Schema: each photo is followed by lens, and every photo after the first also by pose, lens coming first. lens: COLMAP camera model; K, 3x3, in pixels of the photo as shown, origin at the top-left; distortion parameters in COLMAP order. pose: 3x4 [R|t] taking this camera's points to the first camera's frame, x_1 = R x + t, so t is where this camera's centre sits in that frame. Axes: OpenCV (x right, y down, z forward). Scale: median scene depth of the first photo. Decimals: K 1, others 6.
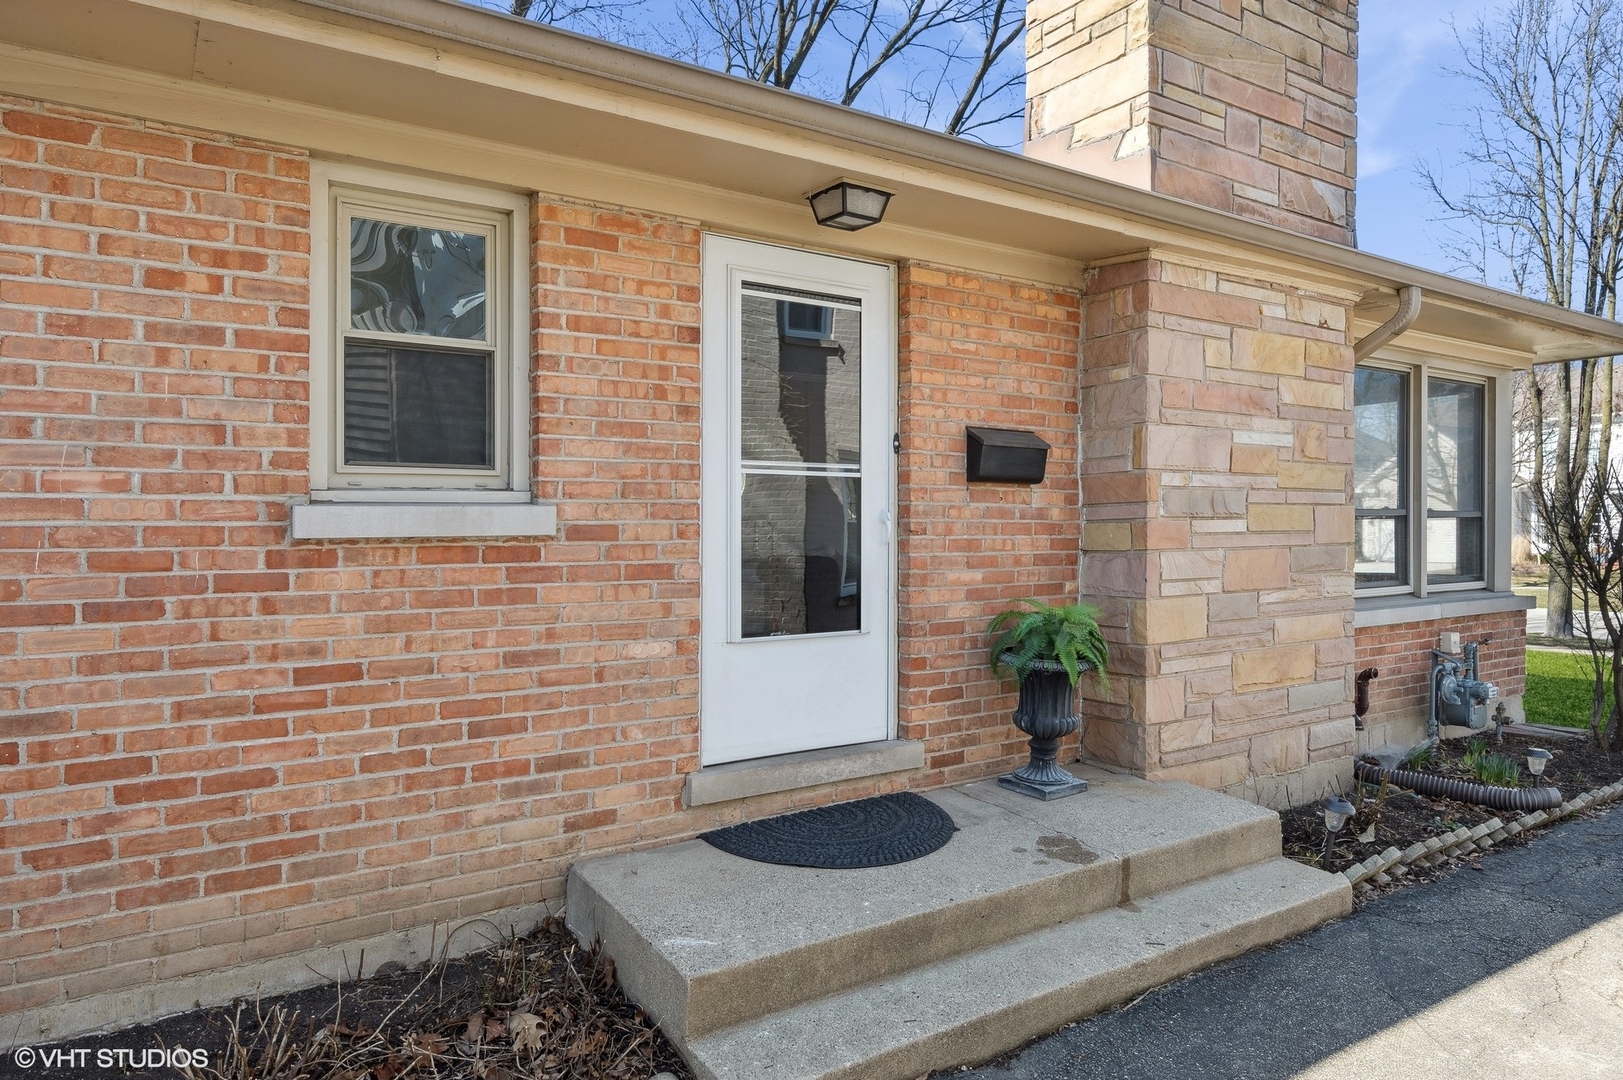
lens RADIAL K [[979.2, 0, 811.4], [0, 979.2, 536.7], [0, 0, 1]] dist [-0.001280, -0.000071]
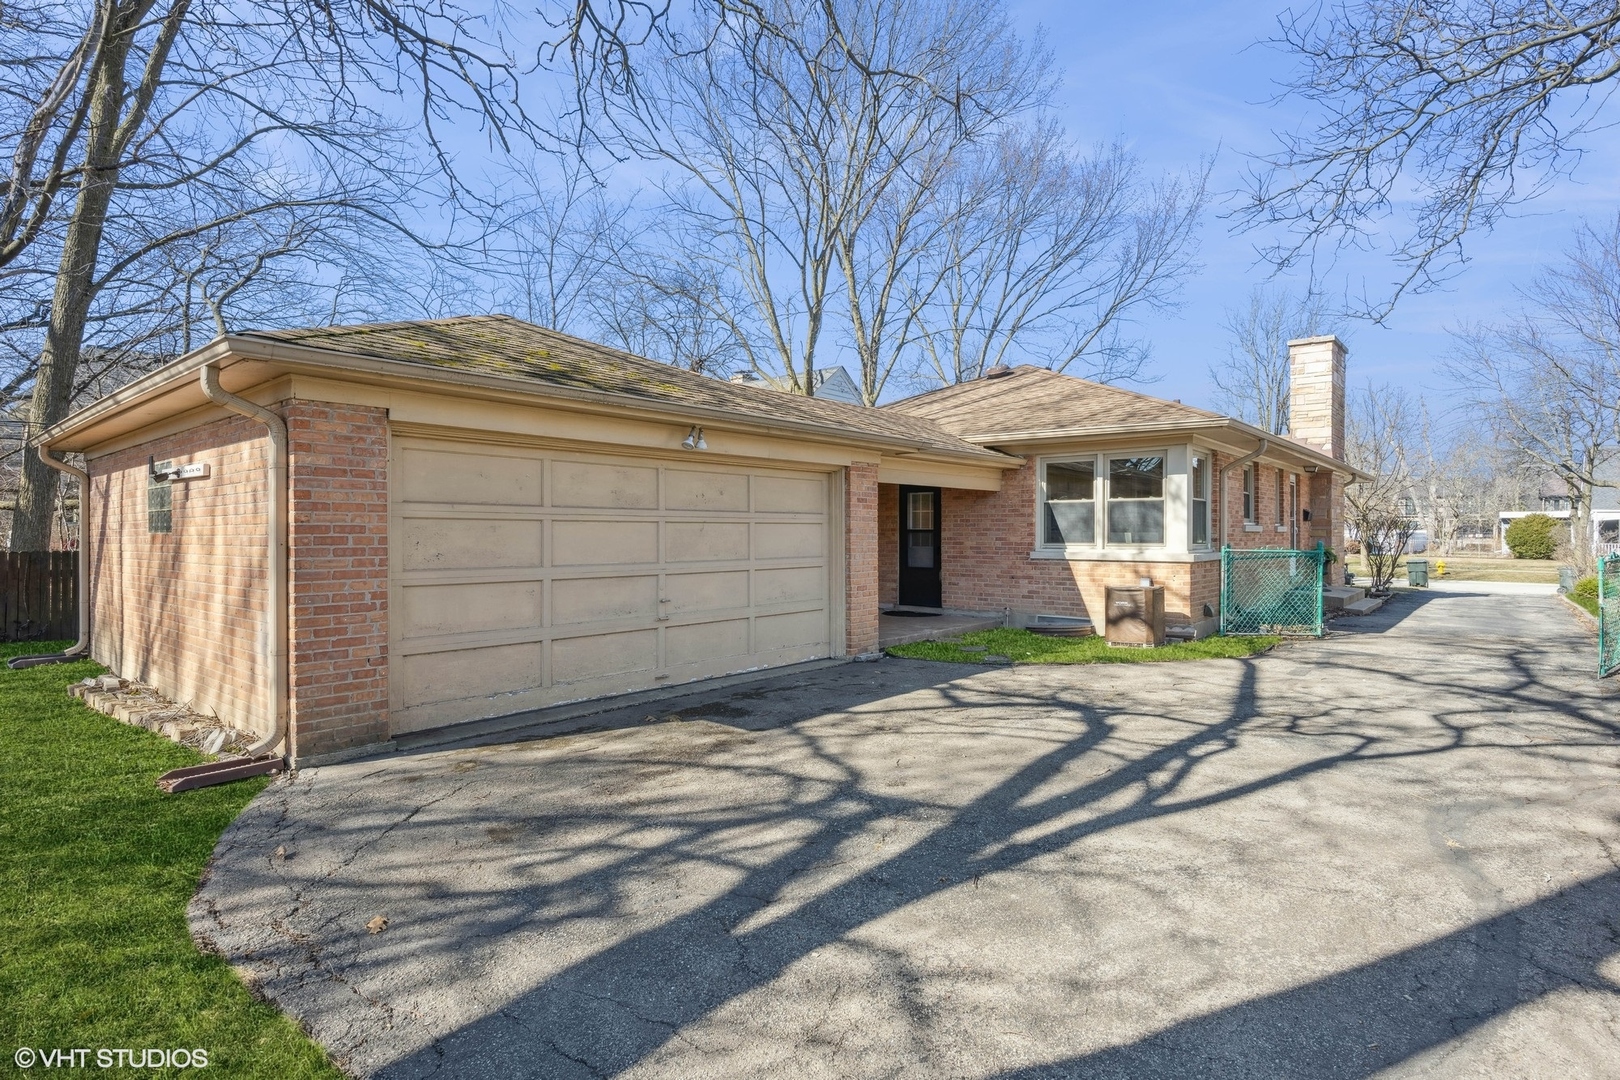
lens RADIAL K [[825.9, 0, 809.8], [0, 825.9, 538.5], [0, 0, 1]] dist [0.000340, 0.000015]
pose [[0.957147, -0.001660, 0.289597, -3.075791], [0.001442, 0.999998, 0.000964, 0.014926], [-0.289598, -0.000505, 0.957148, -1.967616]]
